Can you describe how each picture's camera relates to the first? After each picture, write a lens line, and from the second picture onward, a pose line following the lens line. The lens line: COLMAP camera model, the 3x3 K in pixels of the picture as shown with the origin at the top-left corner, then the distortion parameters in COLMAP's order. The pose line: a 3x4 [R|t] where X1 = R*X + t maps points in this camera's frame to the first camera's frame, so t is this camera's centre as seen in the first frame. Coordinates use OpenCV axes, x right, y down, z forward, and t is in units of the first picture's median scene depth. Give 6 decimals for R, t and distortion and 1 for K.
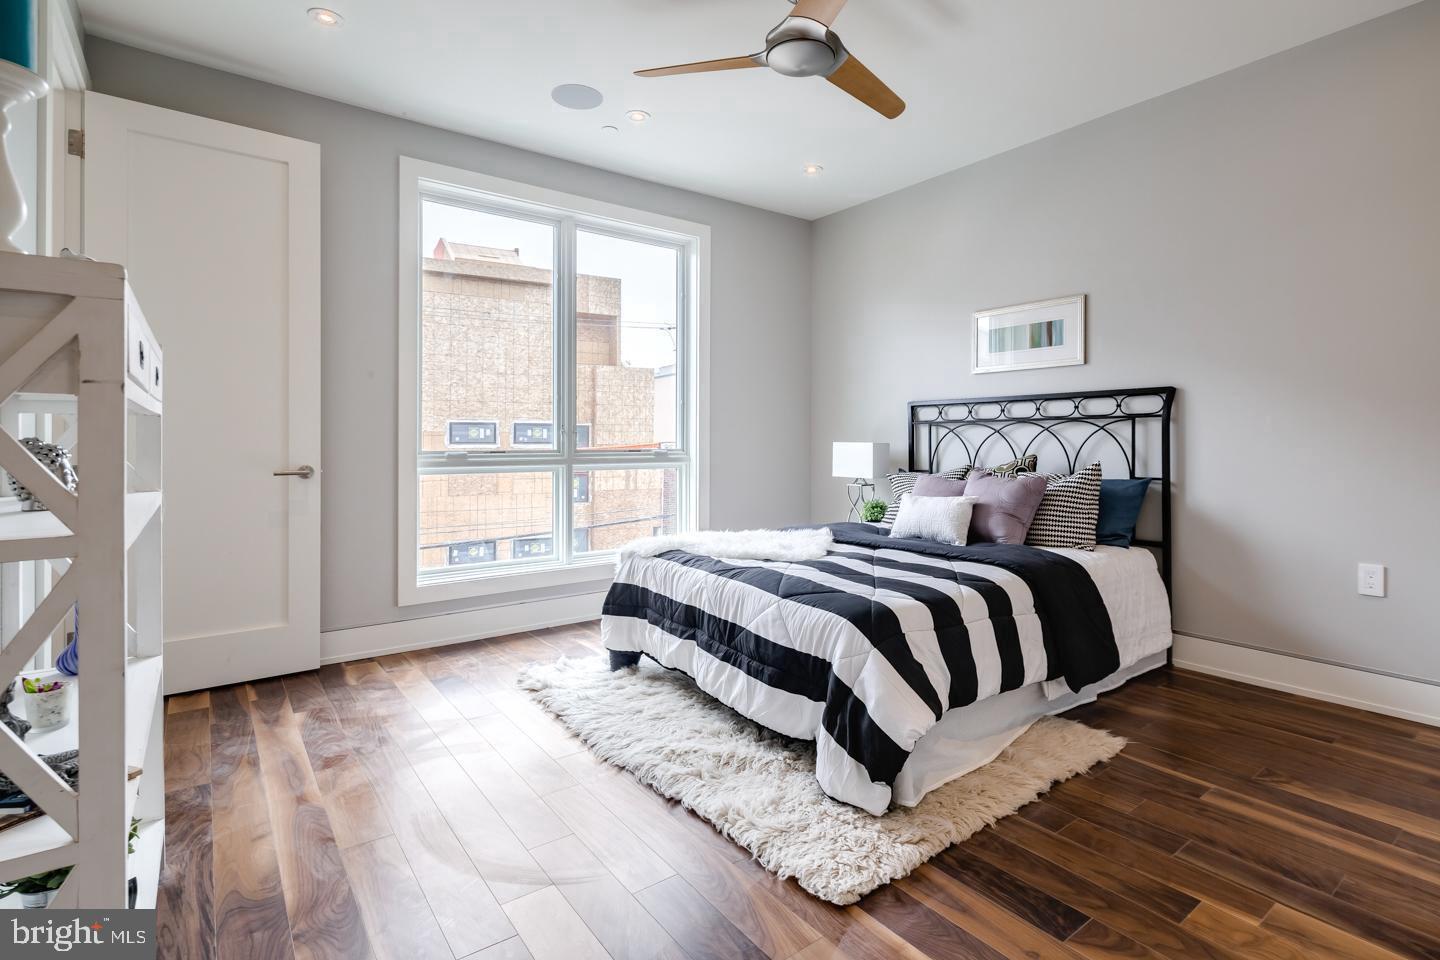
lens RADIAL K [[700.1, 0, 728.7], [0, 700.1, 432.2], [0, 0, 1]] dist [-0.003632, -0.000629]
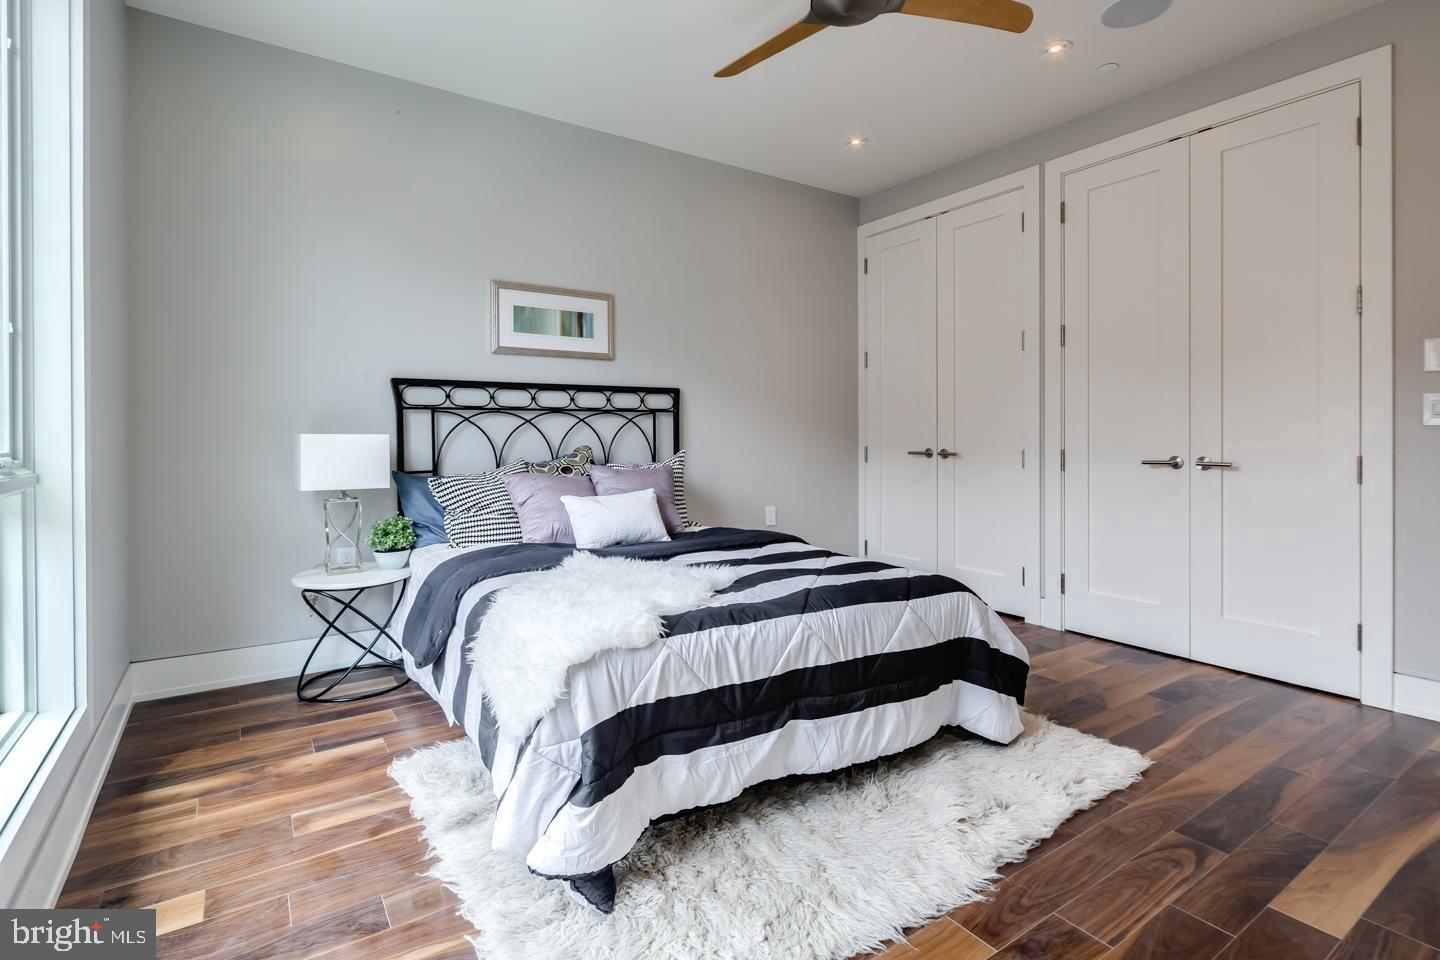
lens RADIAL K [[700.1, 0, 728.7], [0, 700.1, 432.2], [0, 0, 1]] dist [-0.003632, -0.000629]
pose [[0.037541, 0.002700, 0.999291, -0.538413], [-0.010572, 0.999941, -0.002304, 0.013020], [-0.999239, -0.010478, 0.037567, 0.758940]]
